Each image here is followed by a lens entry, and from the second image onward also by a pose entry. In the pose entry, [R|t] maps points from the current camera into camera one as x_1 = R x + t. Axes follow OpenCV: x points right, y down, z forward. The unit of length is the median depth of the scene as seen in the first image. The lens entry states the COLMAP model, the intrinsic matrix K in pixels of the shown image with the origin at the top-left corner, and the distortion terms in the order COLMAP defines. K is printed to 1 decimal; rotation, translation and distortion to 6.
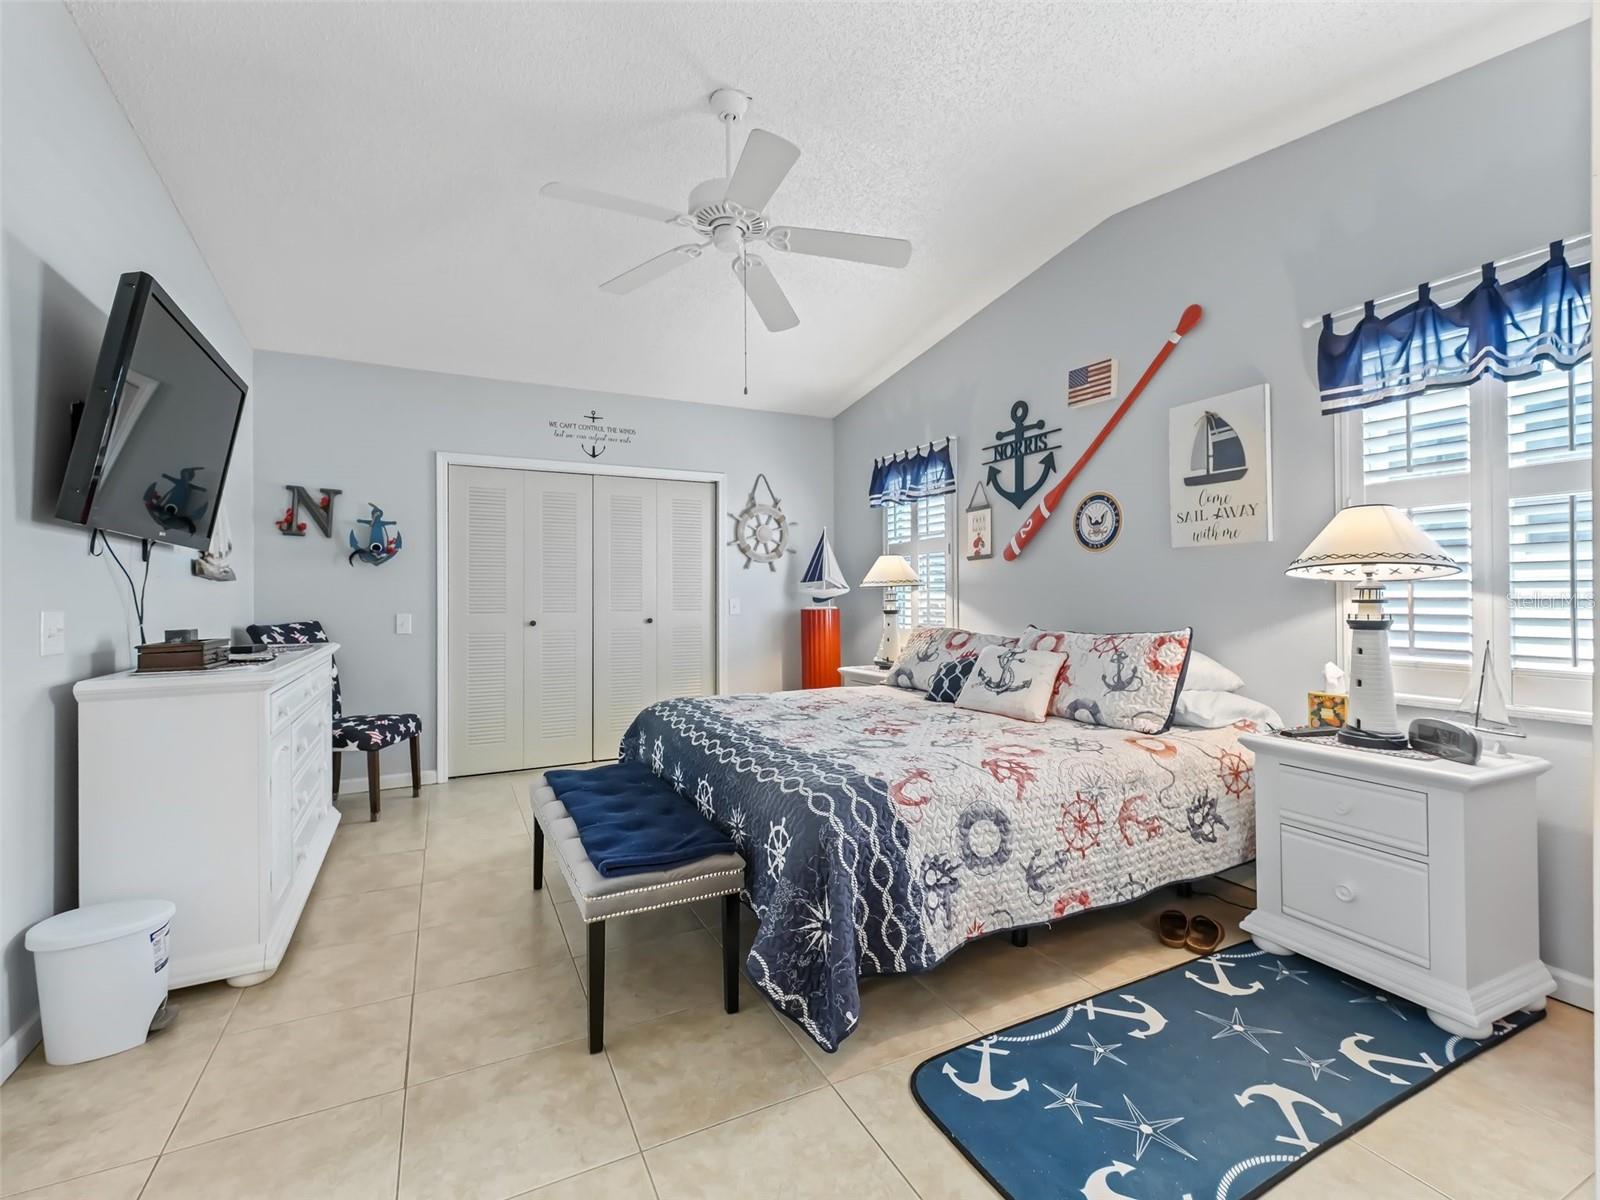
lens RADIAL K [[735.9, 0, 795.2], [0, 735.9, 589.5], [0, 0, 1]] dist [0.014361, -0.003428]
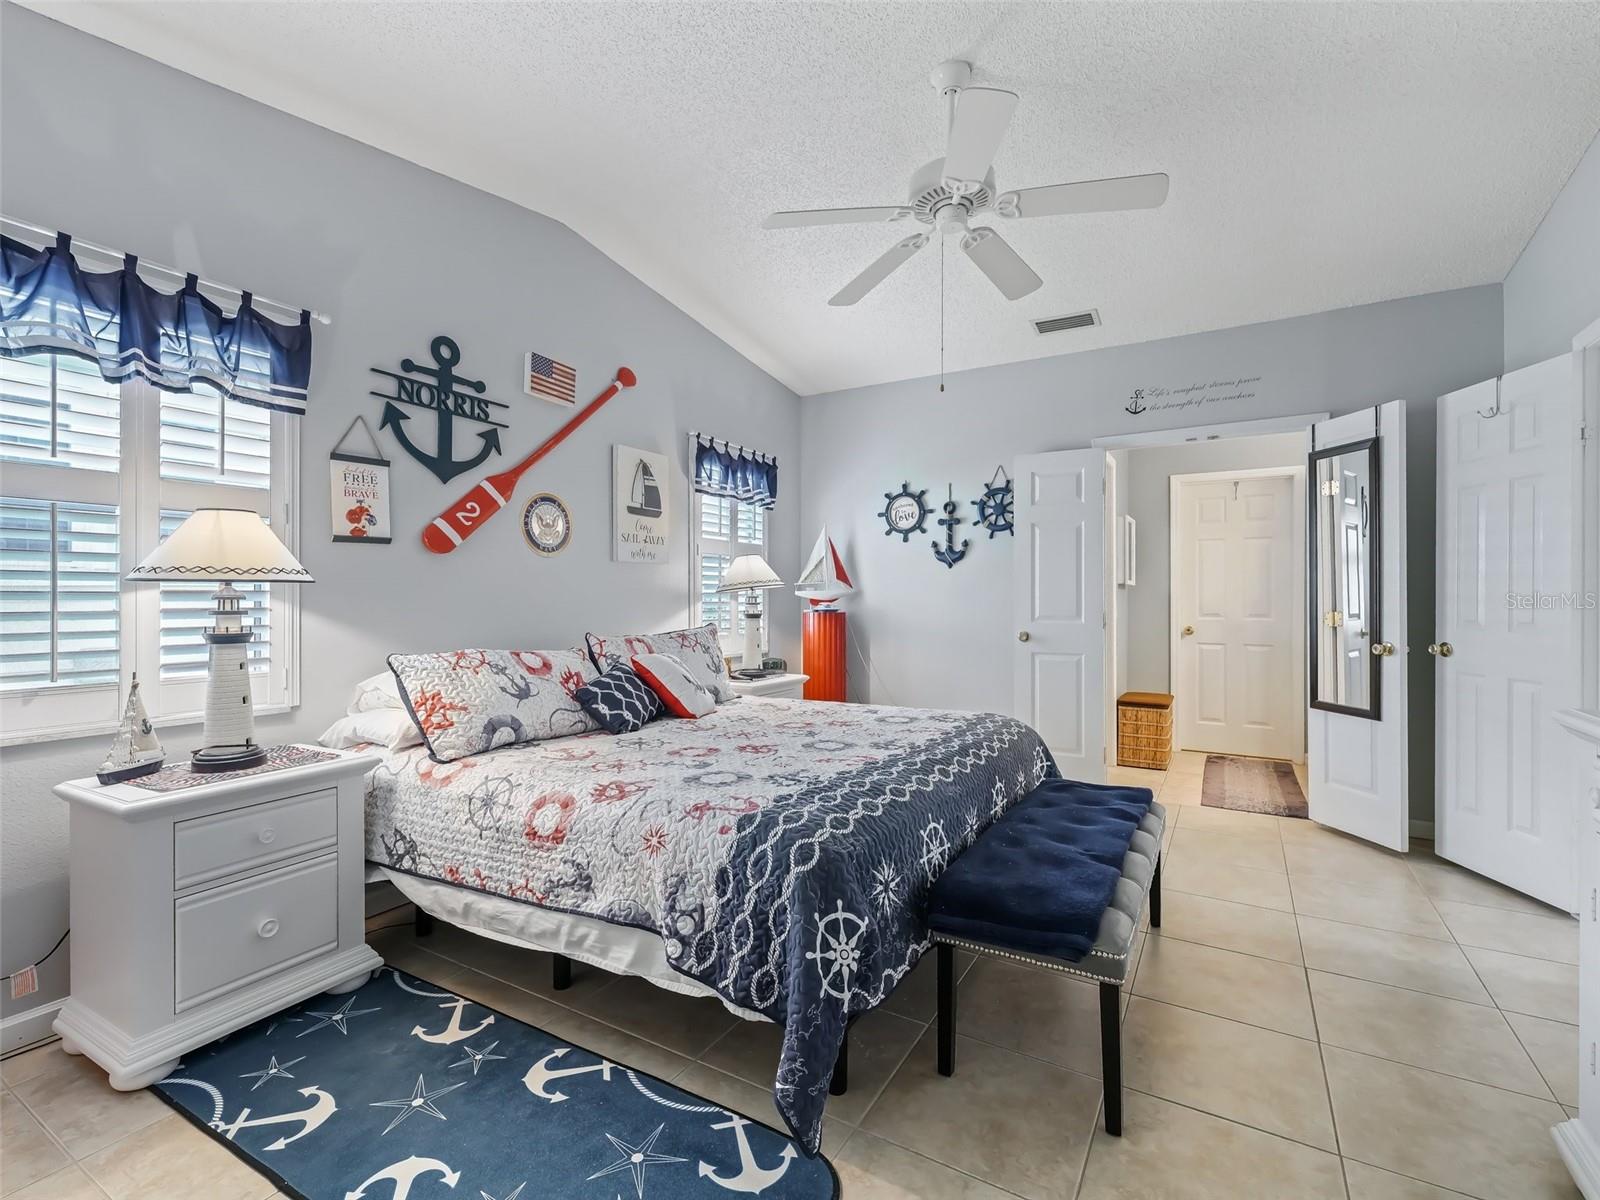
lens RADIAL K [[735.9, 0, 805.6], [0, 735.9, 597.4], [0, 0, 1]] dist [0.014361, -0.003428]
pose [[-0.559541, 0.007137, 0.828772, -0.522481], [-0.004334, 0.999924, -0.011537, 0.011627], [-0.828791, -0.010047, -0.559468, 1.149657]]
